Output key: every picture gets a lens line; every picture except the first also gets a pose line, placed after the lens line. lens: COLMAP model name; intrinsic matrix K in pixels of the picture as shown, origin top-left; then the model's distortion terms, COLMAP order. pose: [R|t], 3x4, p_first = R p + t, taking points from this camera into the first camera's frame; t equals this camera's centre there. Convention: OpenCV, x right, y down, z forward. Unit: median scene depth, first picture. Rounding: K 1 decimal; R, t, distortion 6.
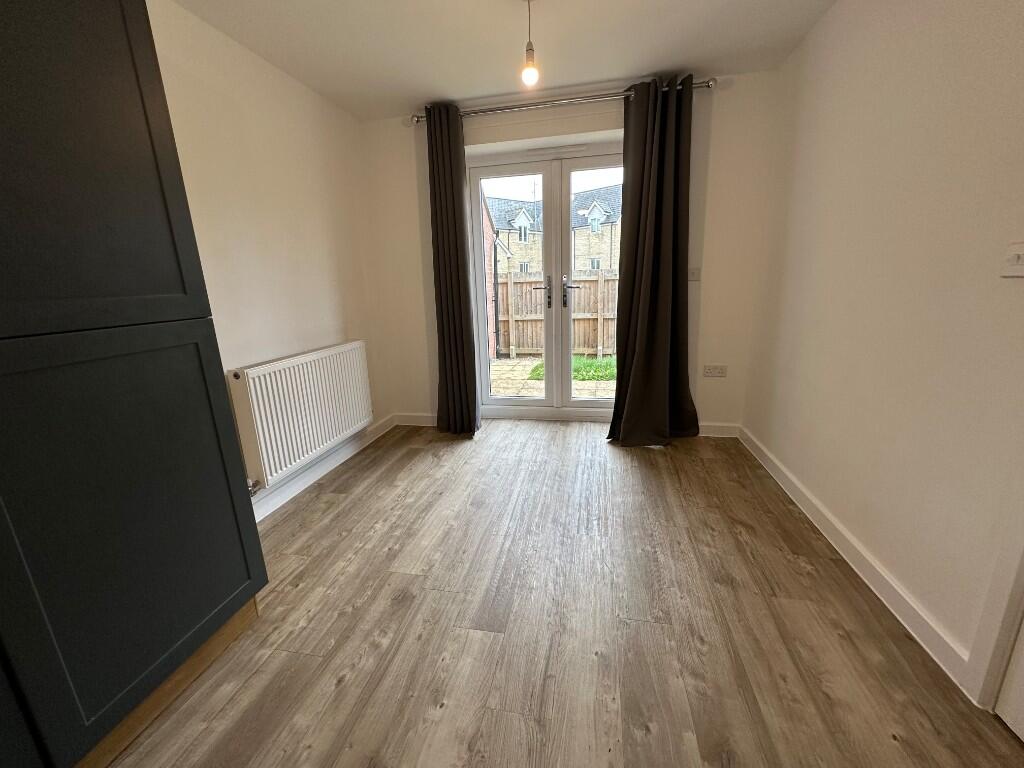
lens RADIAL K [[410.7, 0, 511.3], [0, 410.7, 387.2], [0, 0, 1]] dist [-0.000841, -0.000407]
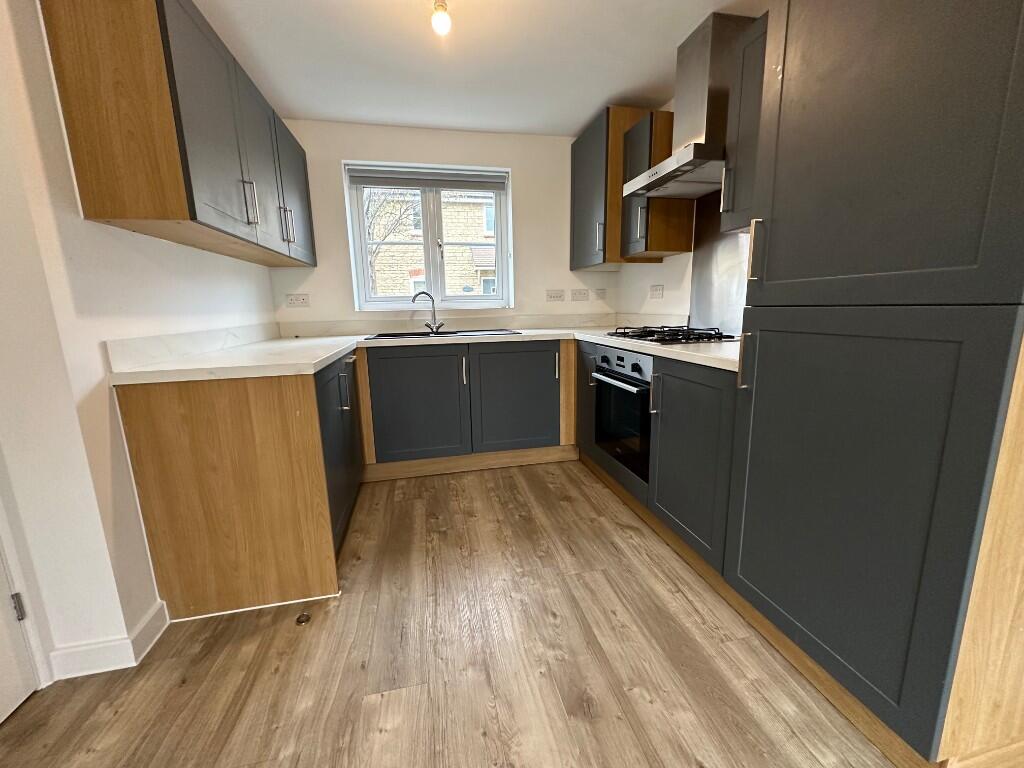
lens RADIAL K [[410.7, 0, 511.0], [0, 410.7, 383.2], [0, 0, 1]] dist [-0.000841, -0.000407]
pose [[-0.916895, 0.129606, -0.377500, 0.087793], [-0.044041, 0.907181, 0.418429, -0.195189], [0.396692, 0.400280, -0.826082, 0.870478]]
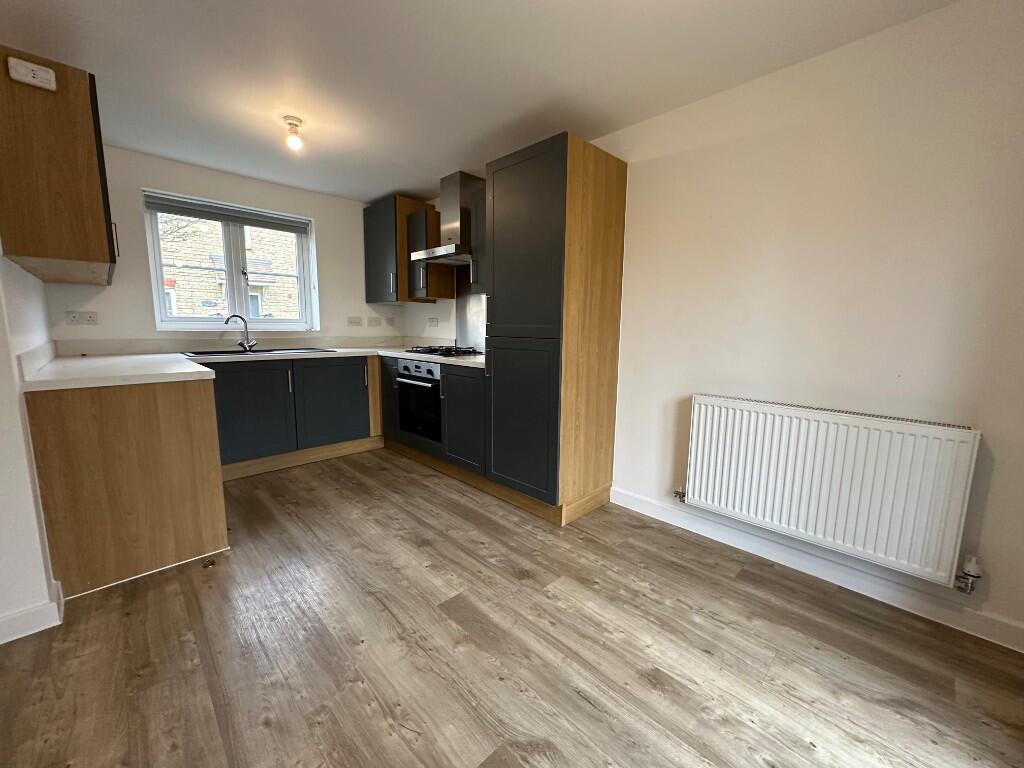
lens RADIAL K [[410.7, 0, 511.6], [0, 410.7, 384.7], [0, 0, 1]] dist [-0.000841, -0.000407]
pose [[-0.565664, 0.146988, -0.811430, 0.604267], [-0.196244, 0.931722, 0.305584, -0.344879], [0.800945, 0.332096, -0.498196, 1.261253]]
